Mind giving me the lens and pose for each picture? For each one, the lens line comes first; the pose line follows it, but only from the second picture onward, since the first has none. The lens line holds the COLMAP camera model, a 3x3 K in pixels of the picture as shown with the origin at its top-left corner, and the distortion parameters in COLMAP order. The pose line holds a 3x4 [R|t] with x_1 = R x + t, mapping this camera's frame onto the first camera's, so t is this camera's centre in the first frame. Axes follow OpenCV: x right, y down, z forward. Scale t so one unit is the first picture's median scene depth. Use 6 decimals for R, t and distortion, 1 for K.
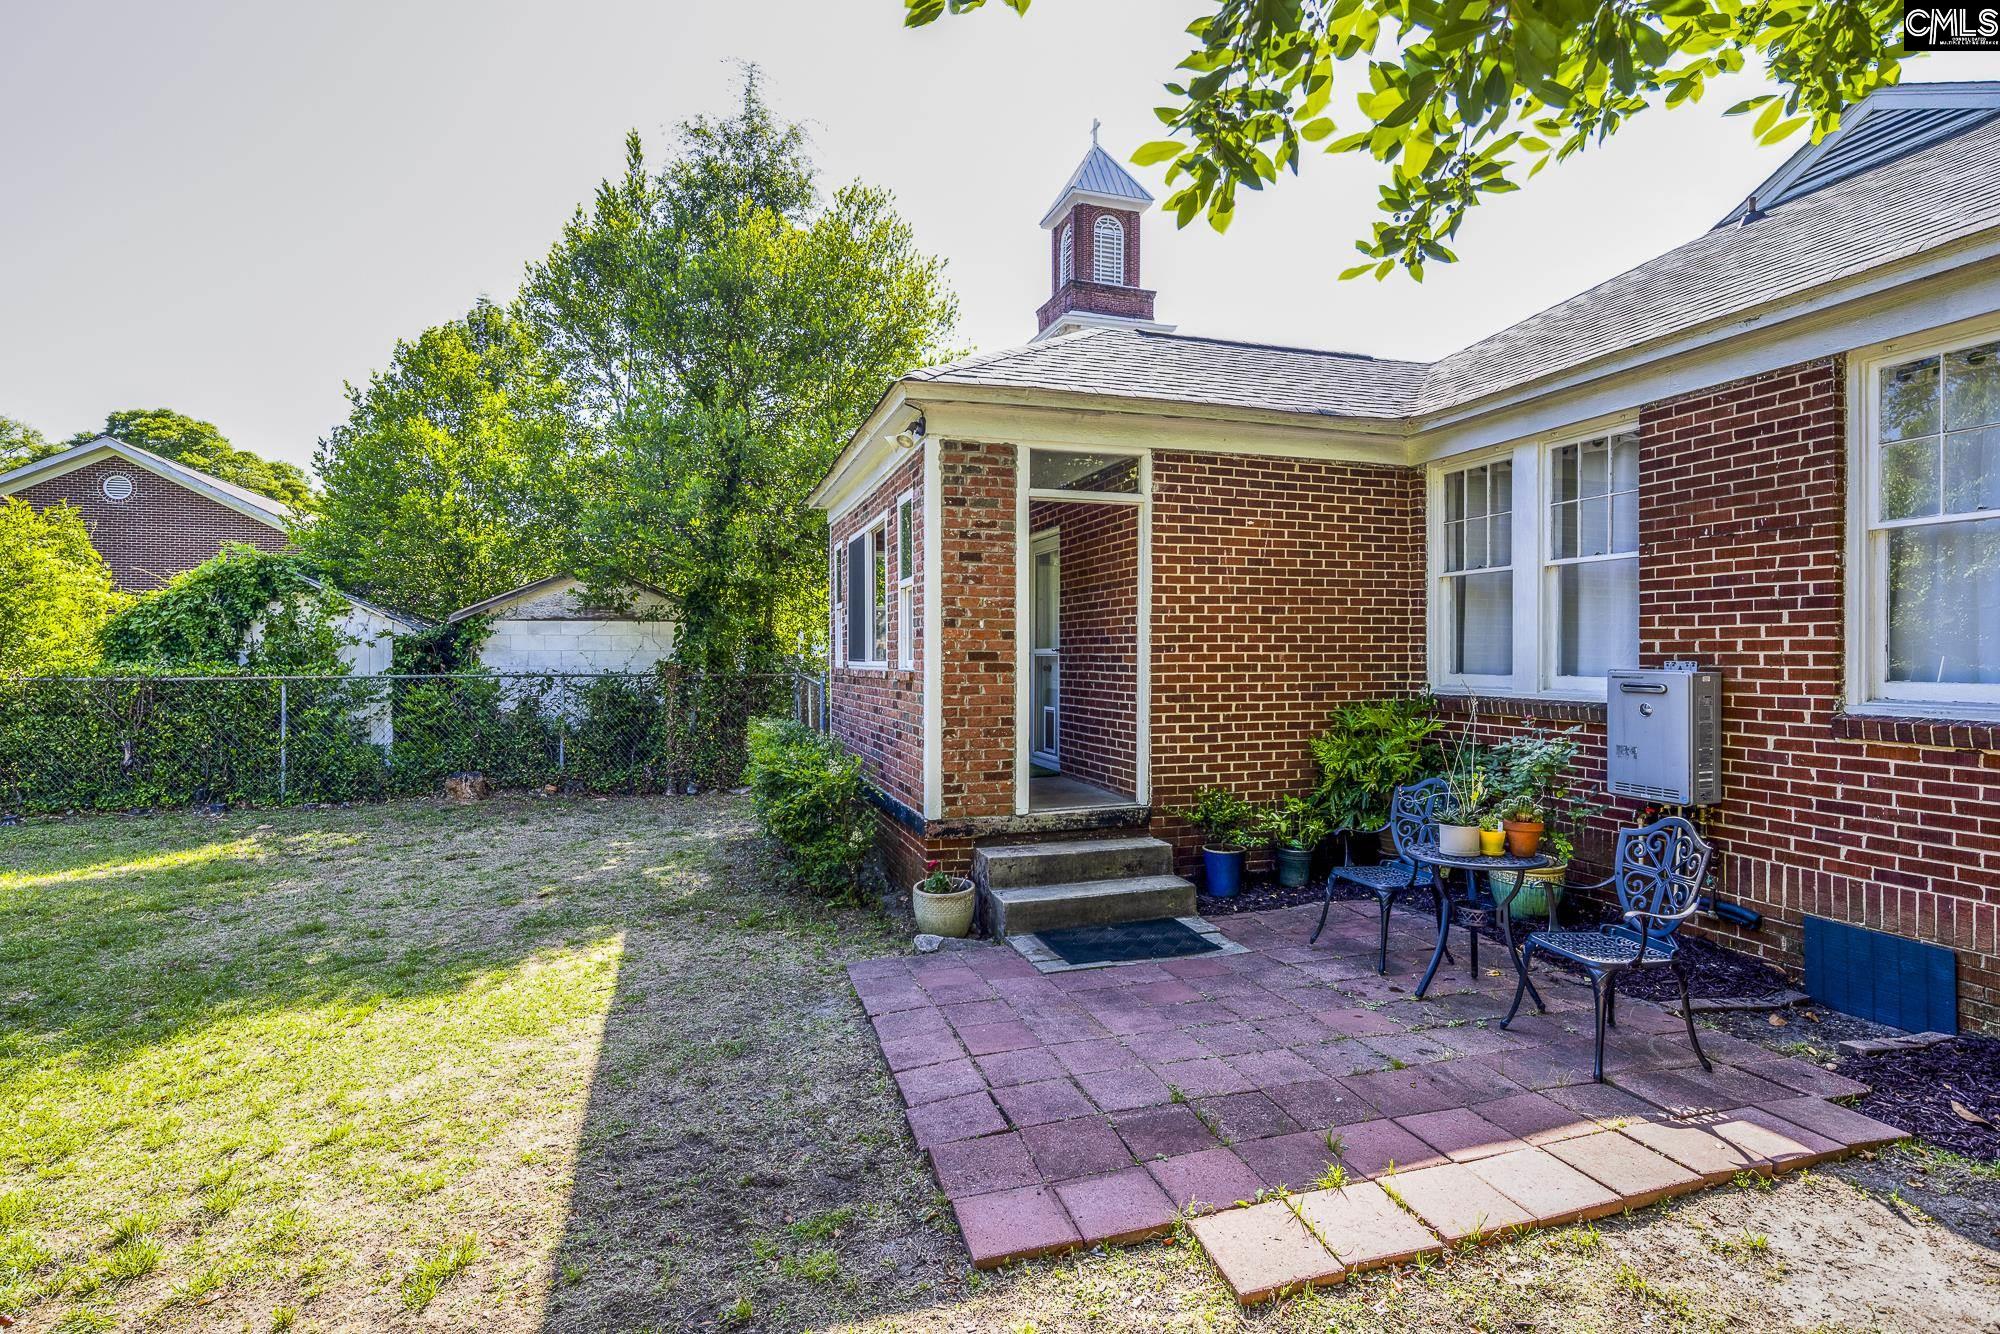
lens RADIAL K [[966.5, 0, 1005.3], [0, 966.5, 664.4], [0, 0, 1]] dist [0.004243, -0.003879]
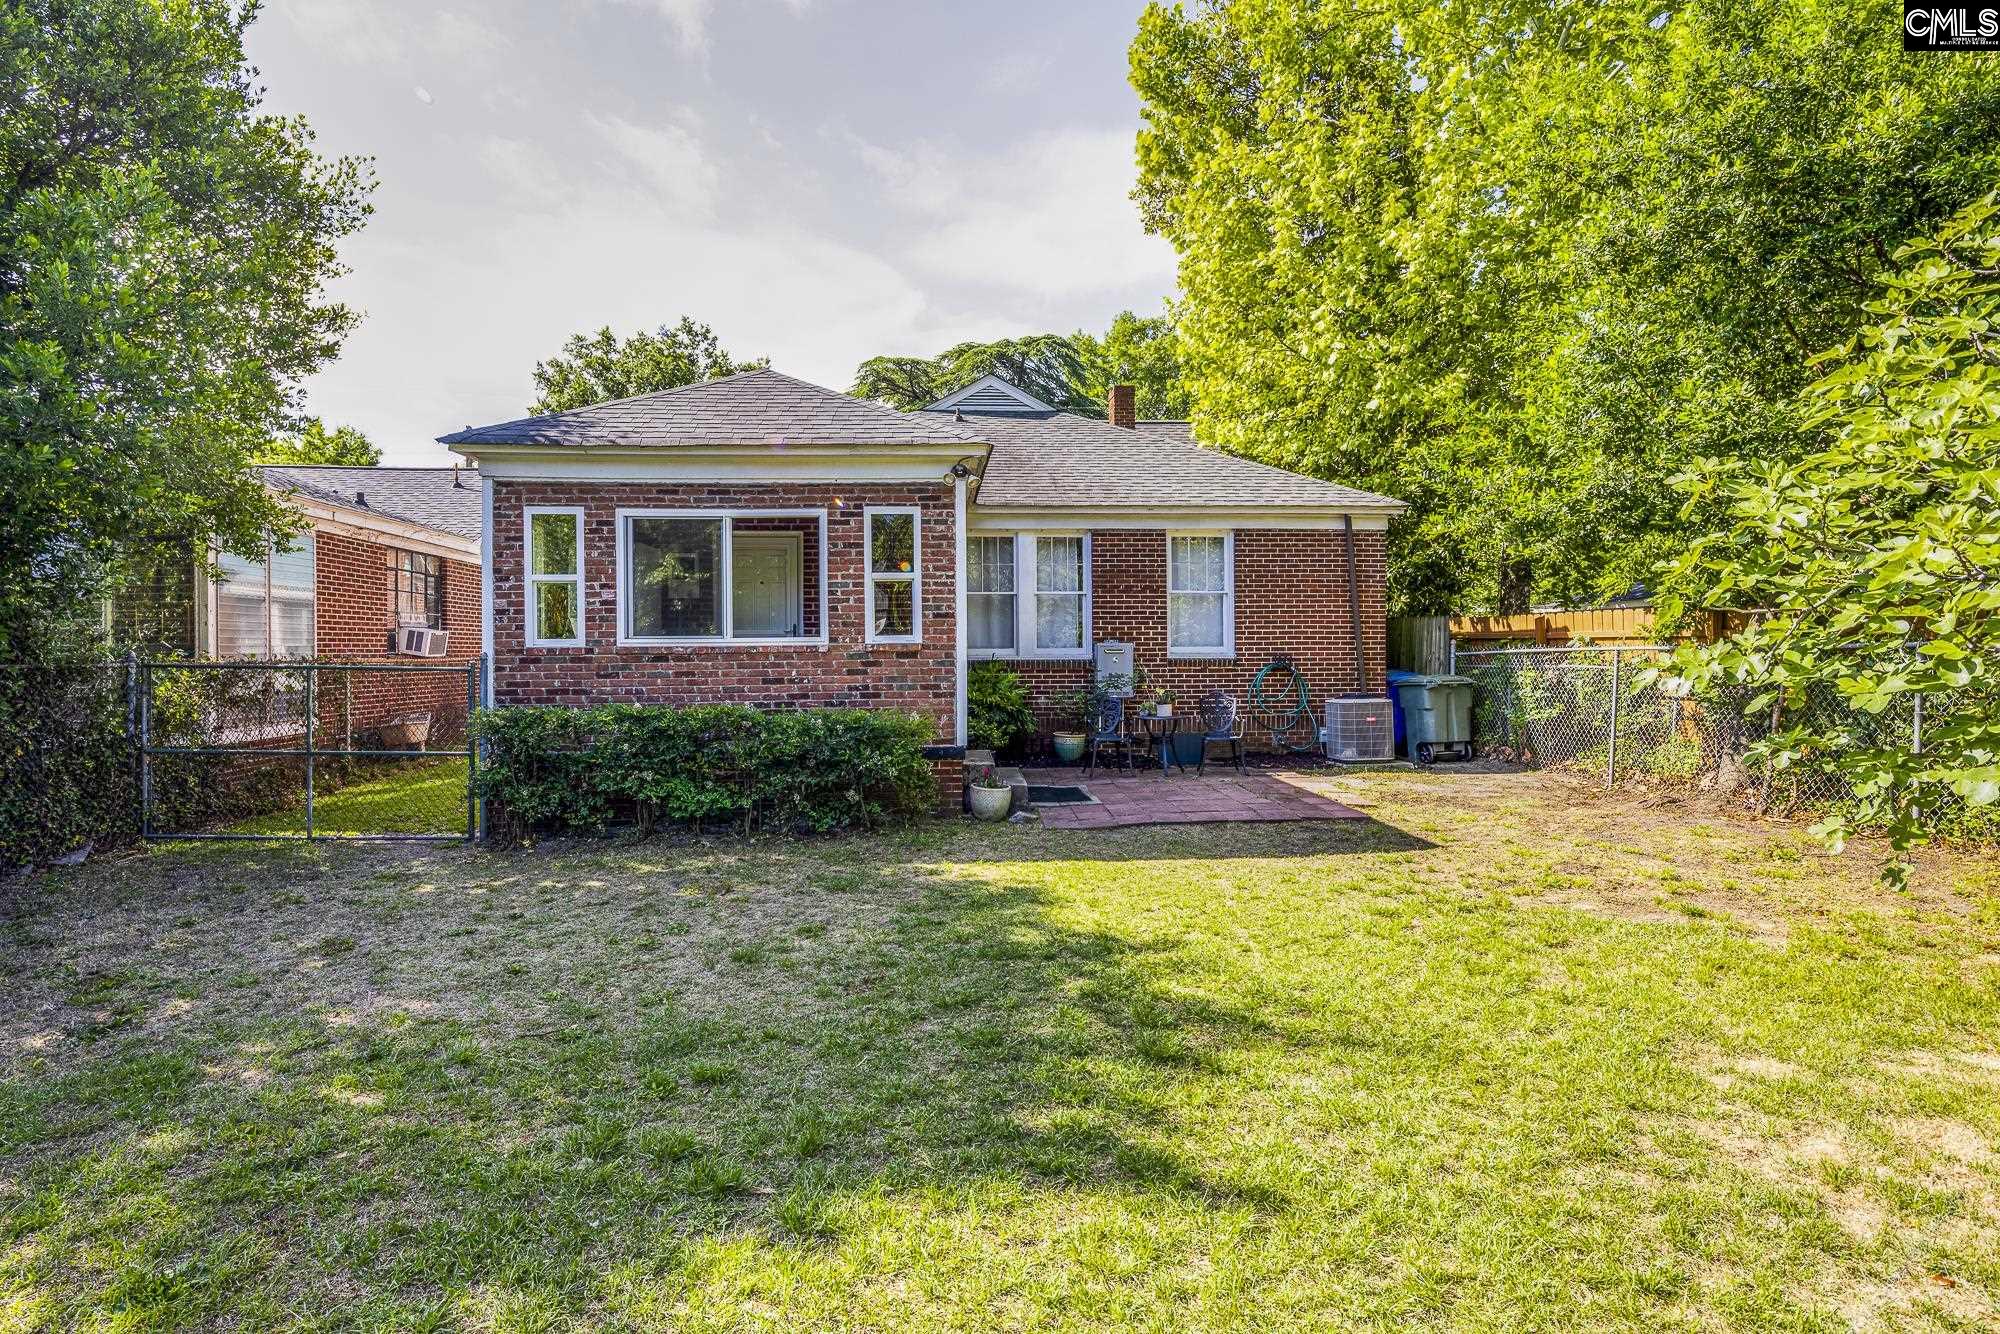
lens RADIAL K [[966.5, 0, 1000.2], [0, 966.5, 656.9], [0, 0, 1]] dist [0.004243, -0.003879]
pose [[0.247555, -0.013826, 0.968775, -1.842434], [0.004134, 0.999904, 0.013214, 0.008252], [-0.968865, 0.000733, 0.247589, 0.729296]]
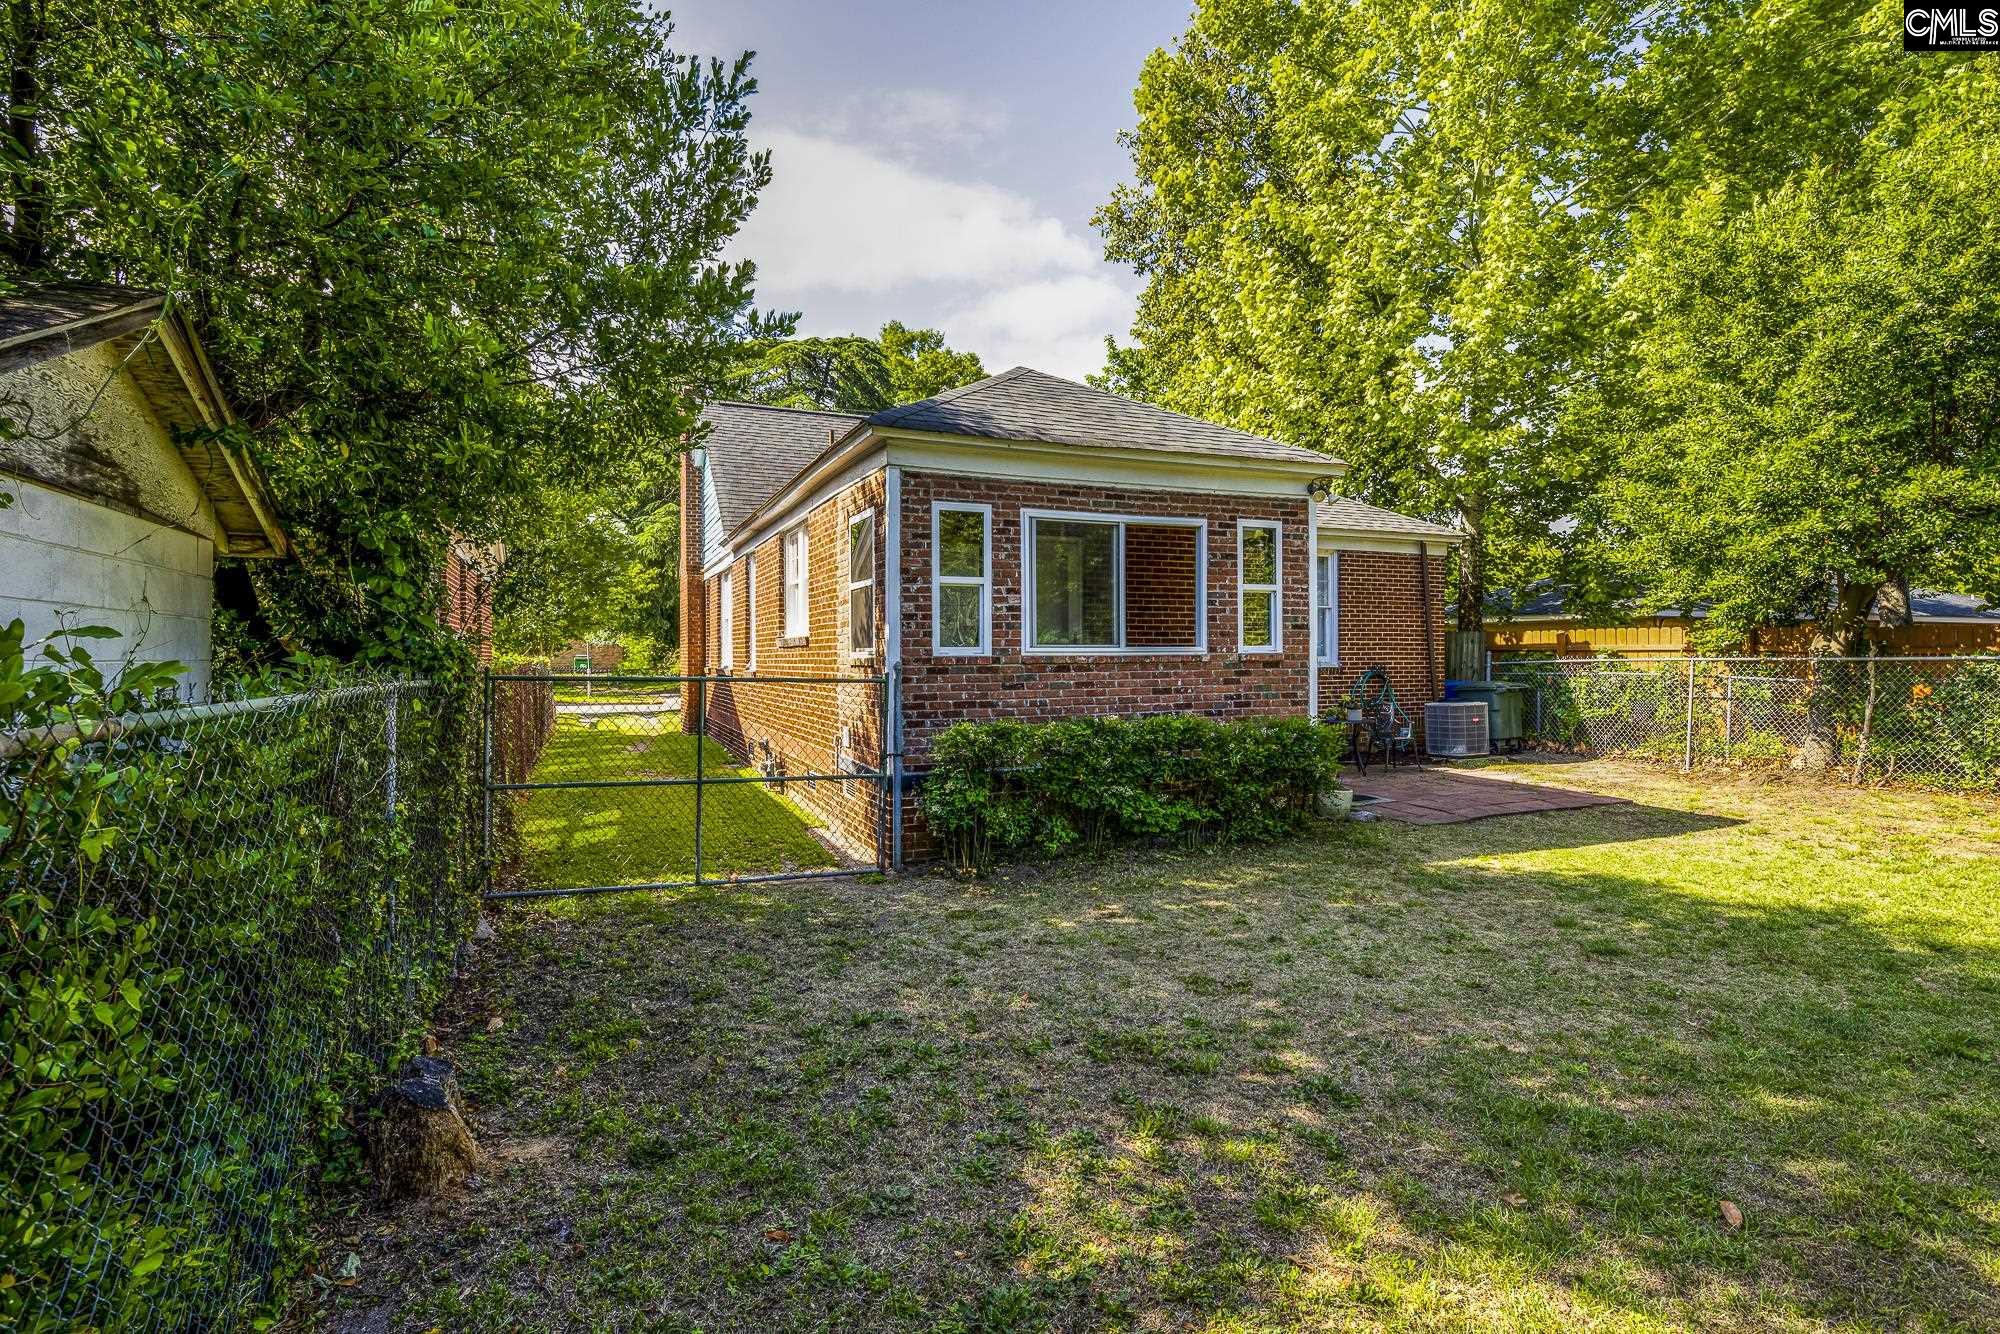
lens RADIAL K [[966.5, 0, 992.8], [0, 966.5, 664.6], [0, 0, 1]] dist [0.004243, -0.003879]
pose [[-0.081604, -0.013641, 0.996571, -1.951360], [-0.000686, 0.999907, 0.013630, 0.002534], [-0.996665, 0.000429, -0.081606, 2.055105]]
